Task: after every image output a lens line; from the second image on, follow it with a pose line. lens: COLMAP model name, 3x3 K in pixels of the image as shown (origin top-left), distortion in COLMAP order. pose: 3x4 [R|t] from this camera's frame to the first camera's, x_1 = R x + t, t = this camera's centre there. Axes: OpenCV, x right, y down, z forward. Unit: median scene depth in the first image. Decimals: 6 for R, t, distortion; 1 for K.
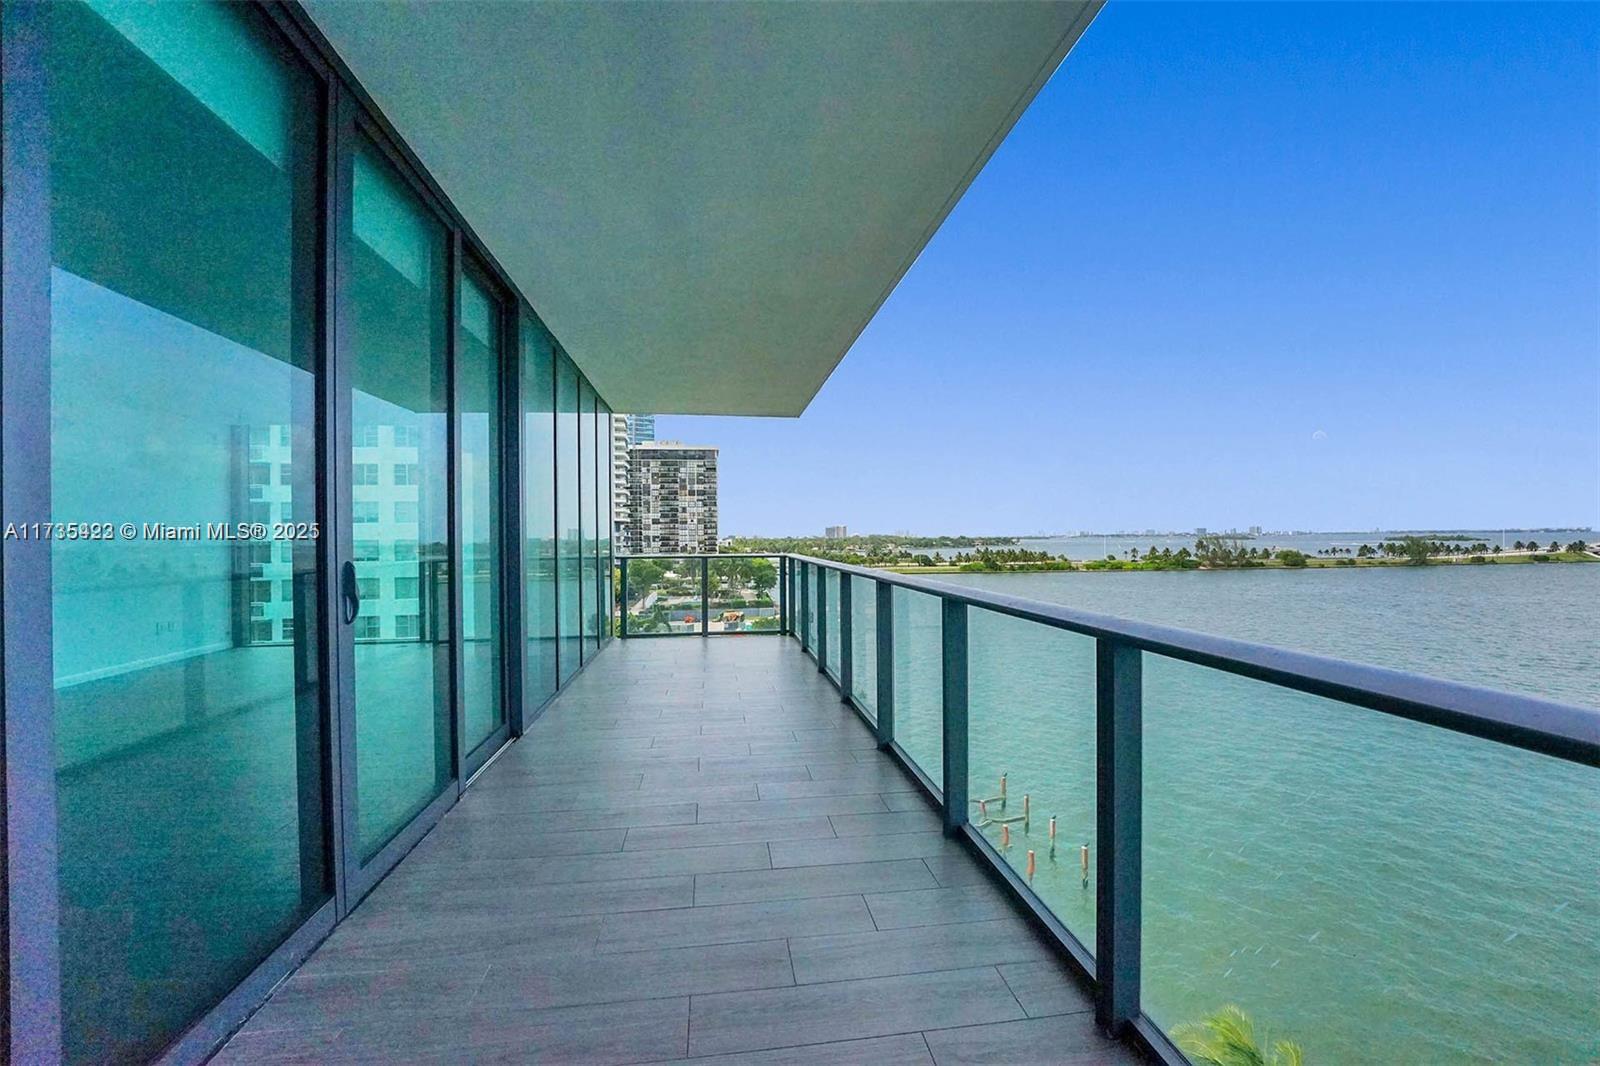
lens RADIAL K [[667.1, 0, 813.9], [0, 667.1, 546.2], [0, 0, 1]] dist [-0.028058, 0.001270]
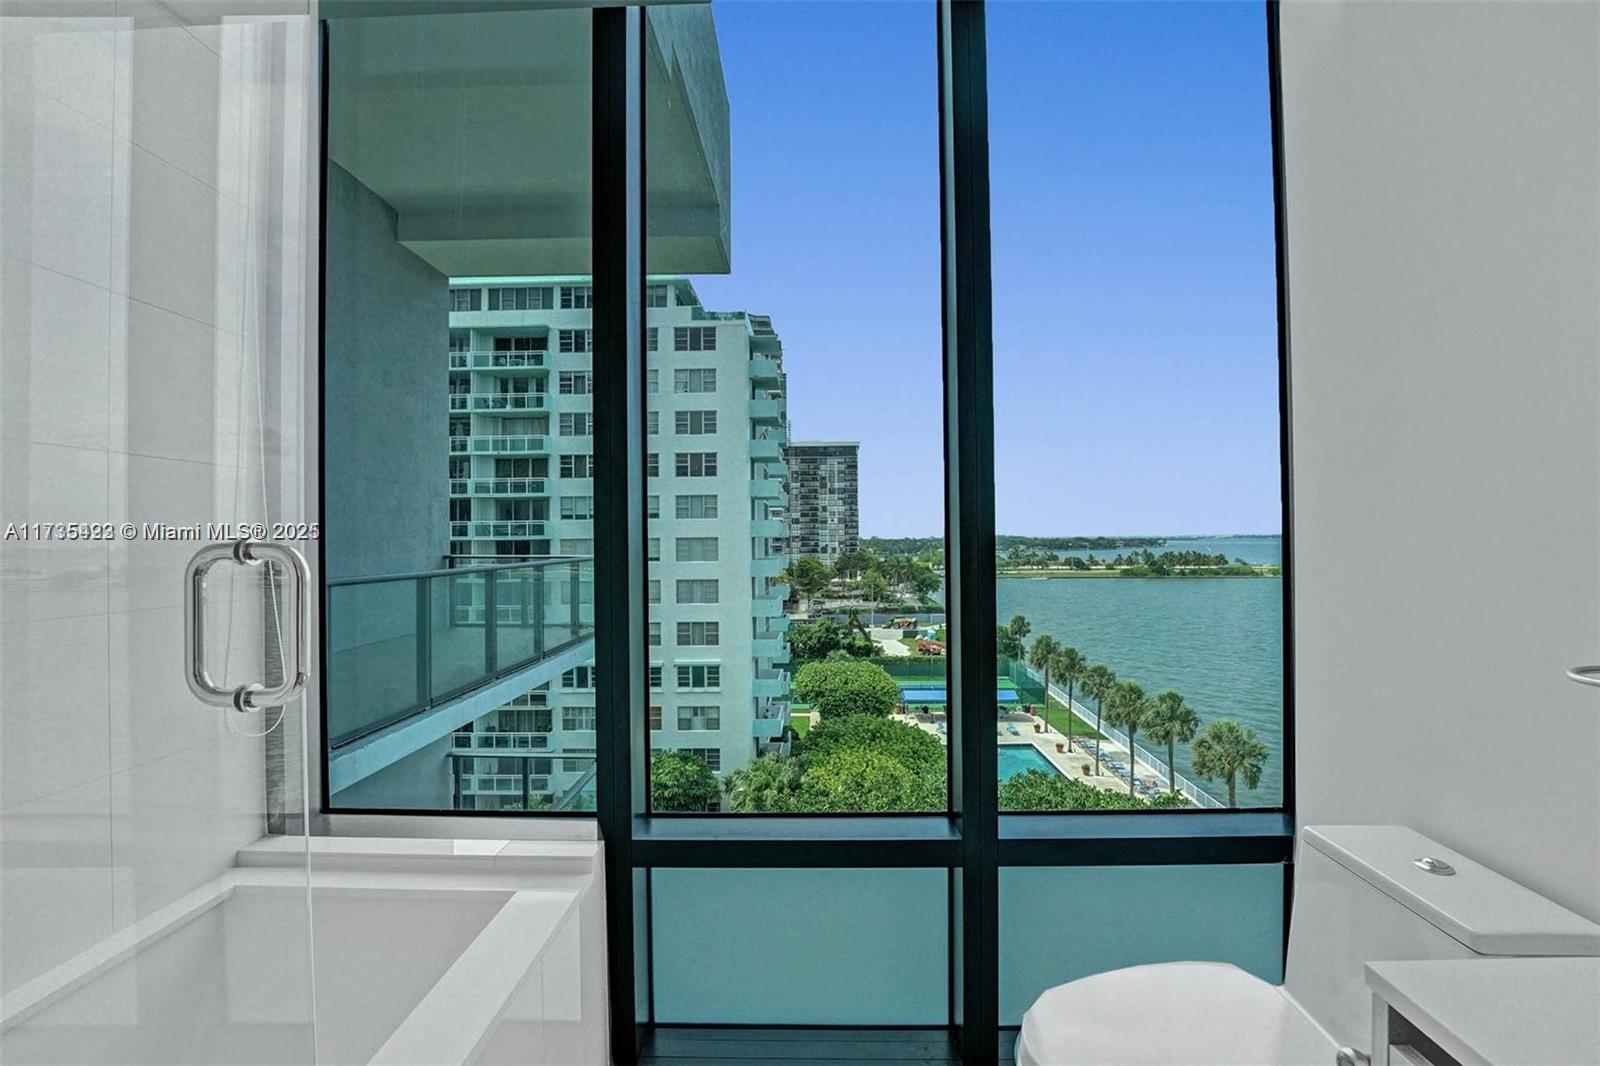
lens RADIAL K [[667.1, 0, 789.8], [0, 667.1, 534.4], [0, 0, 1]] dist [-0.028058, 0.001270]
pose [[0.990097, 0.002309, -0.140363, -0.110076], [-0.004901, 0.999824, -0.018122, 0.000232], [0.140296, 0.018631, 0.989934, 0.040252]]
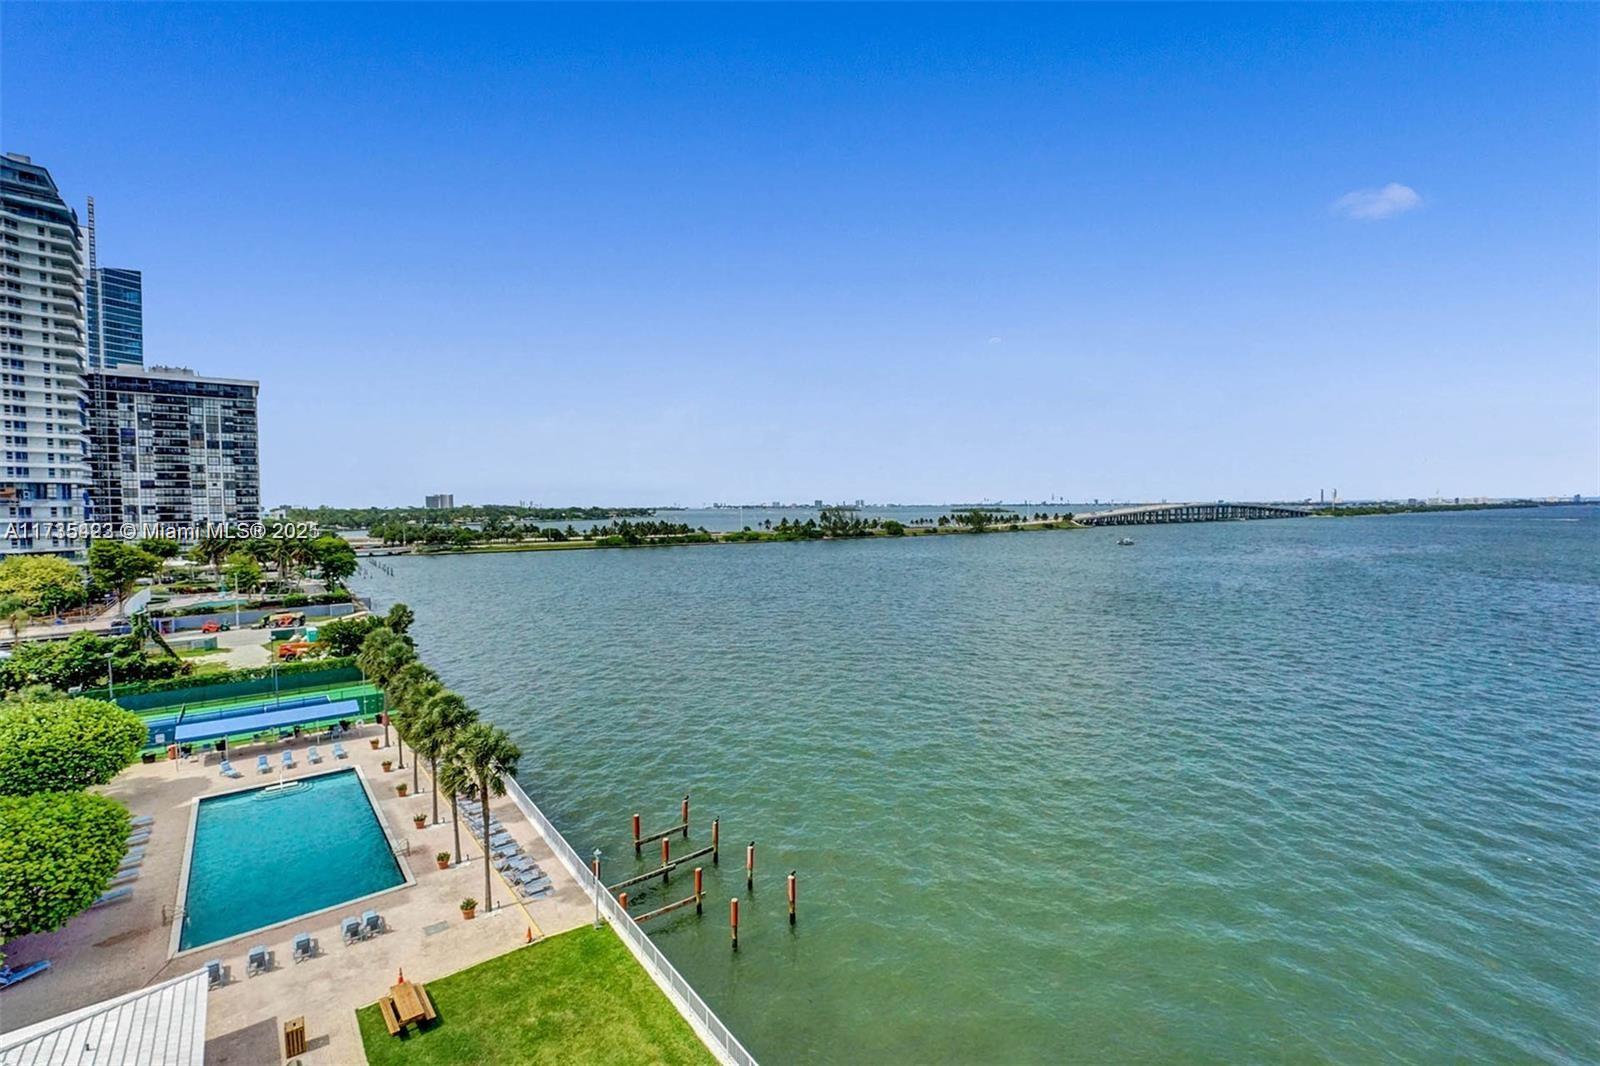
lens RADIAL K [[667.1, 0, 815.7], [0, 667.1, 542.2], [0, 0, 1]] dist [-0.028058, 0.001270]
pose [[0.852637, -0.022576, 0.522016, -0.000307], [0.002257, 0.999216, 0.039527, -0.002737], [-0.522499, -0.032523, 0.852020, 0.071296]]
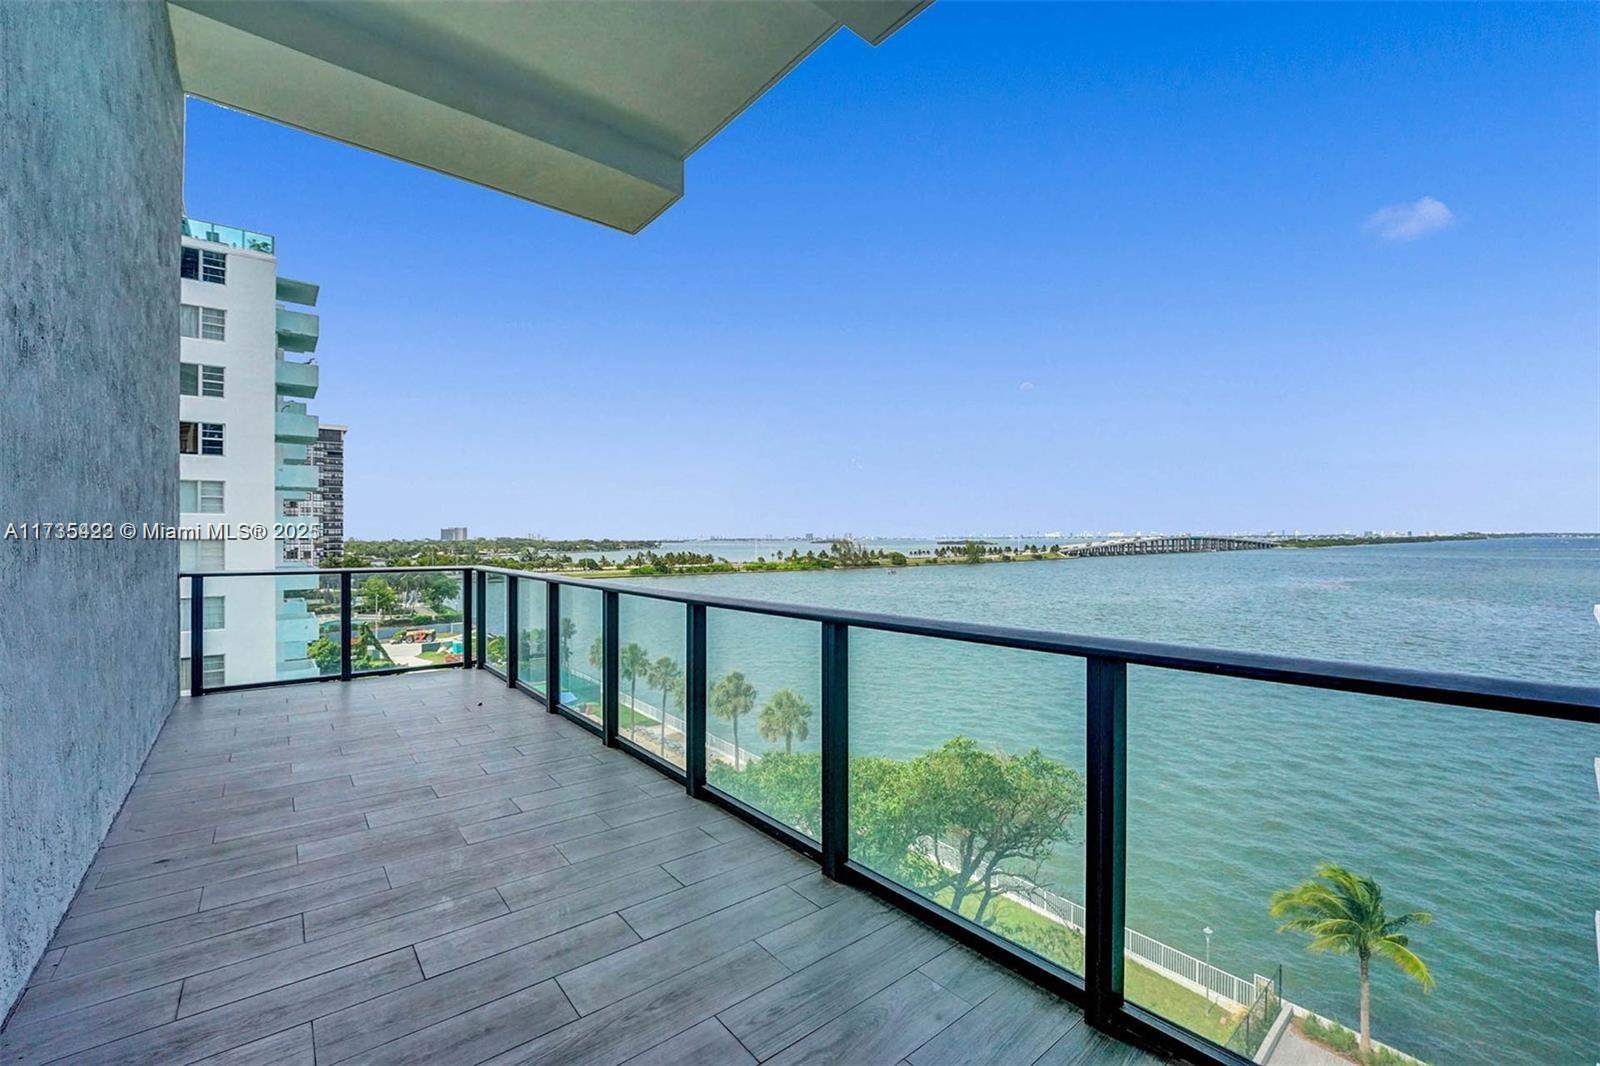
lens RADIAL K [[667.1, 0, 773.9], [0, 667.1, 542.1], [0, 0, 1]] dist [-0.028058, 0.001270]
pose [[0.850191, 0.003522, 0.526463, -0.132160], [0.002635, 0.999937, -0.010944, 0.000480], [-0.526469, 0.010691, 0.850127, 0.046128]]
